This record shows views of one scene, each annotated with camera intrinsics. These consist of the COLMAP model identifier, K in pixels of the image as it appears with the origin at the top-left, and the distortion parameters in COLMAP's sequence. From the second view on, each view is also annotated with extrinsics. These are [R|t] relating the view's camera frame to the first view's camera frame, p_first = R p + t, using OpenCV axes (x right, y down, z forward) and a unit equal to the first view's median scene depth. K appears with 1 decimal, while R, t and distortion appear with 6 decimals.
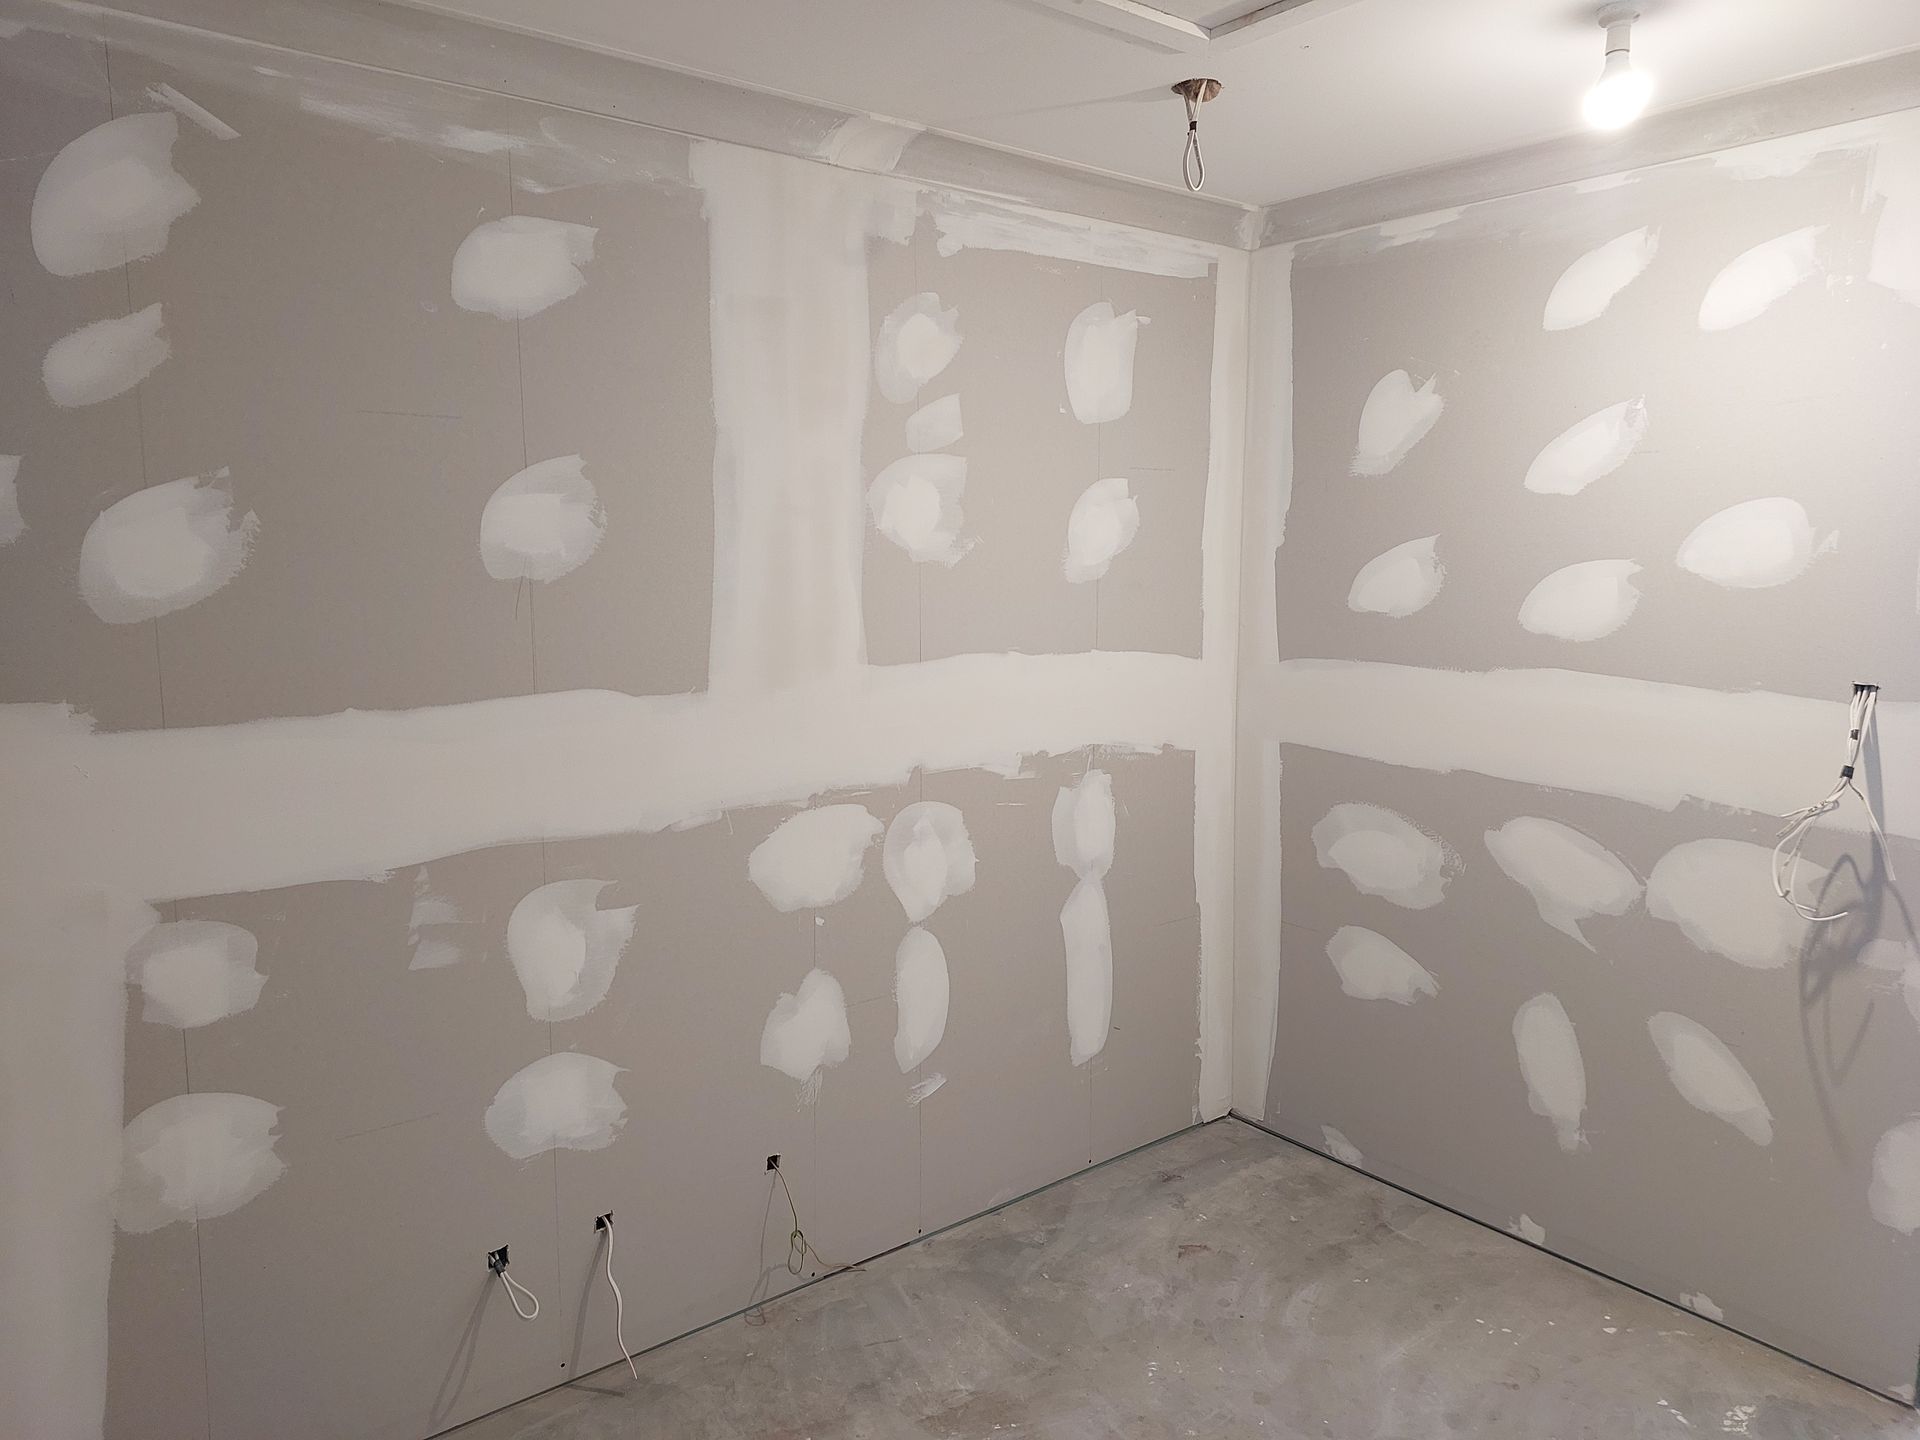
lens RADIAL K [[1294.2, 0, 958.3], [0, 1294.2, 704.6], [0, 0, 1]] dist [0.034713, -0.022811]
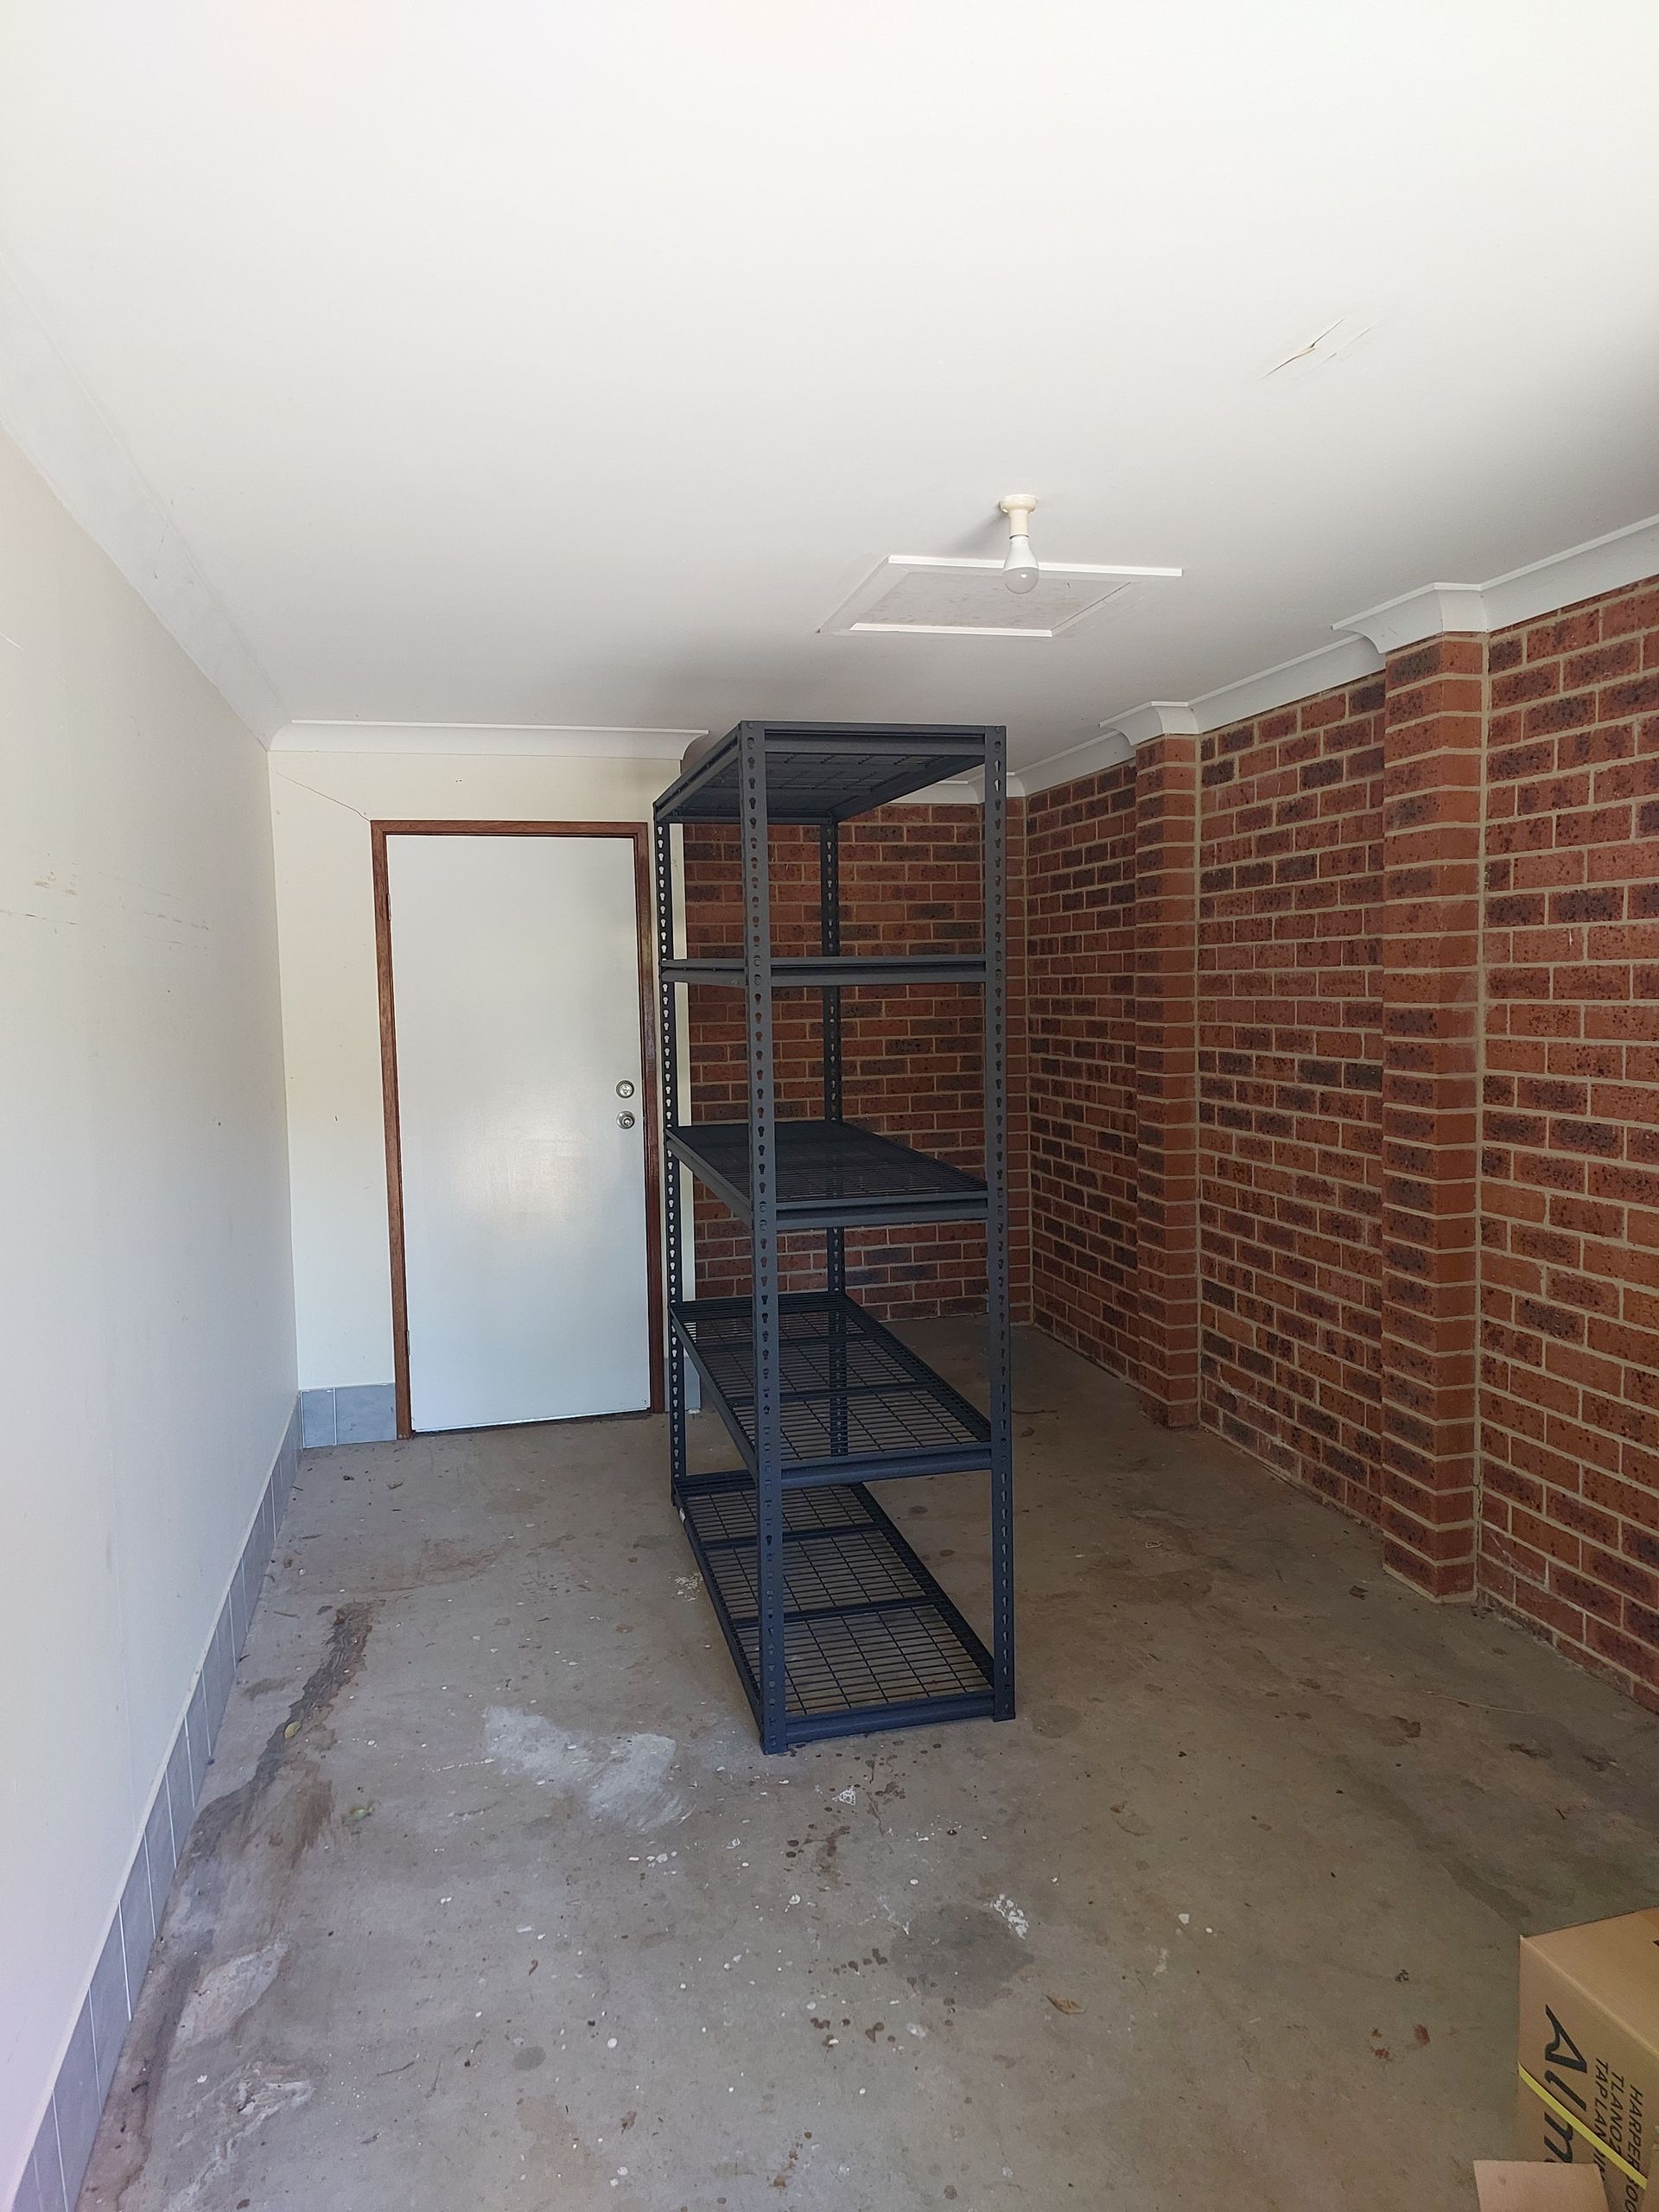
lens RADIAL K [[1491.1, 0, 842.2], [0, 1491.1, 1095.9], [0, 0, 1]] dist [0.034713, -0.022811]
pose [[-0.412500, 0.077791, -0.907630, 1.437580], [-0.090245, 0.987956, 0.125690, -0.129117], [0.906477, 0.133756, -0.400512, 1.143239]]
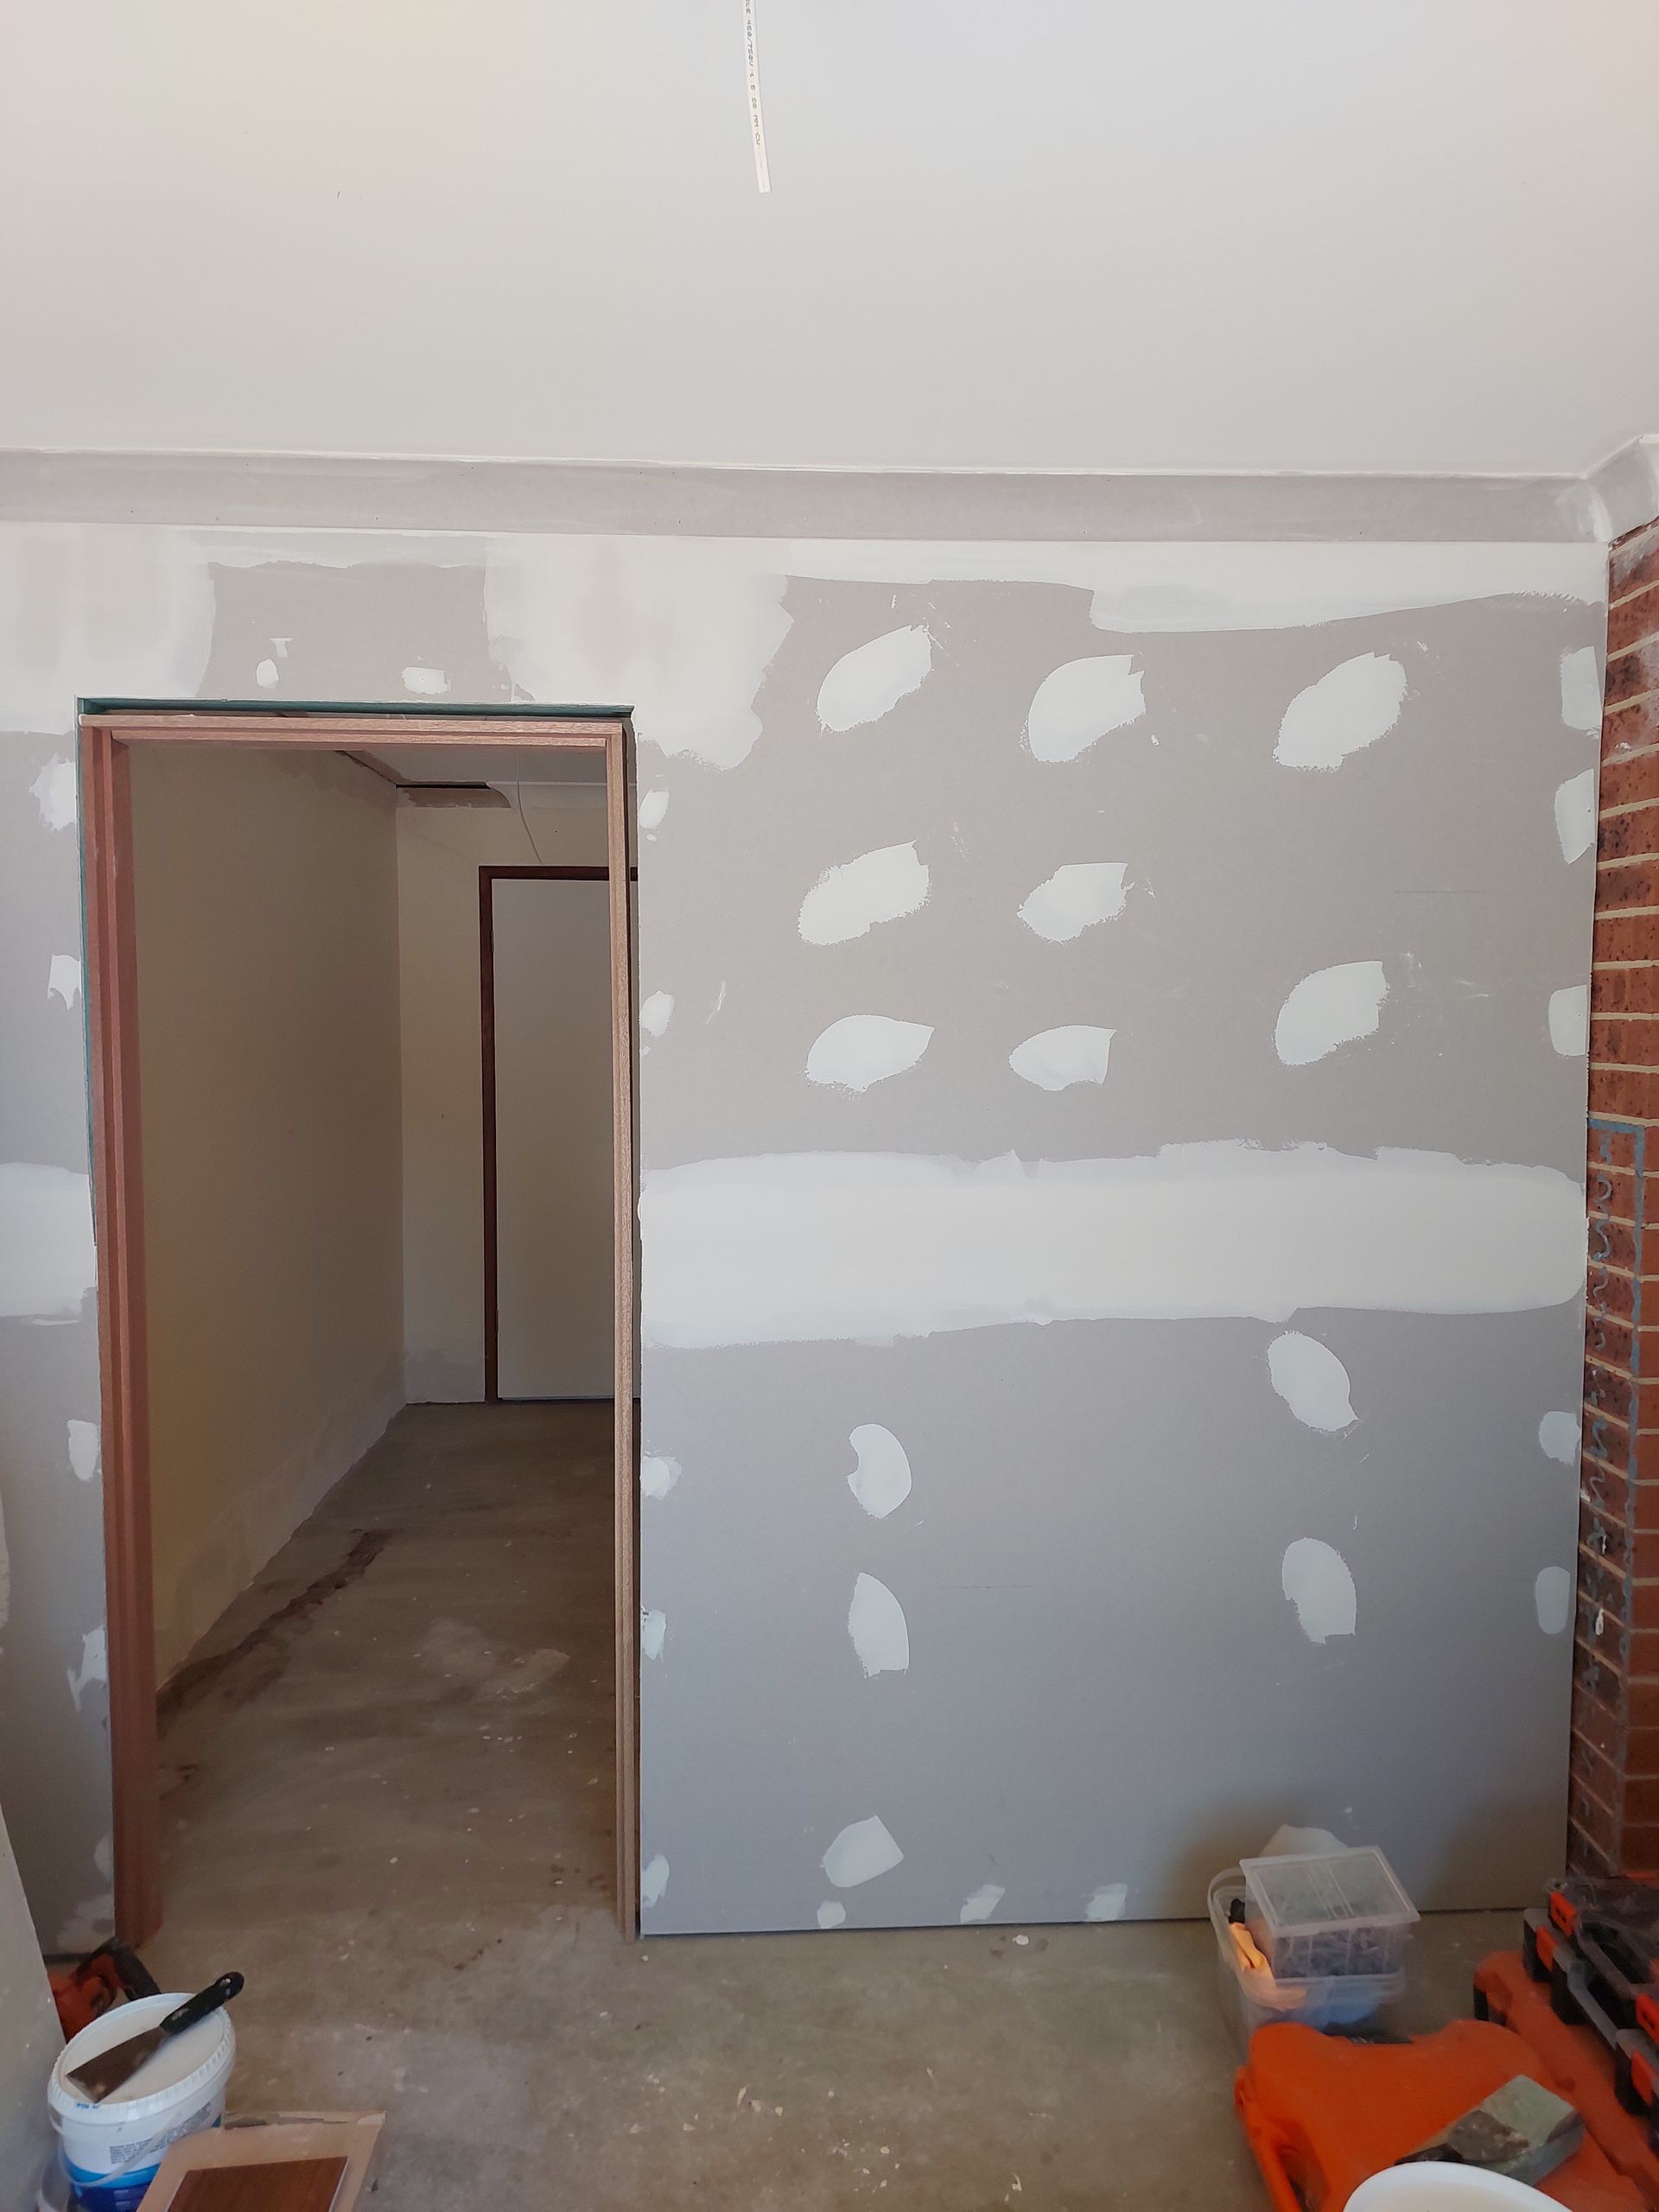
lens RADIAL K [[1491.1, 0, 851.8], [0, 1491.1, 1102.3], [0, 0, 1]] dist [0.034713, -0.022811]
pose [[-0.586087, 0.046770, -0.808897, 1.403301], [-0.100115, 0.986502, 0.129577, -0.178858], [0.804039, 0.156926, -0.573494, 1.545918]]
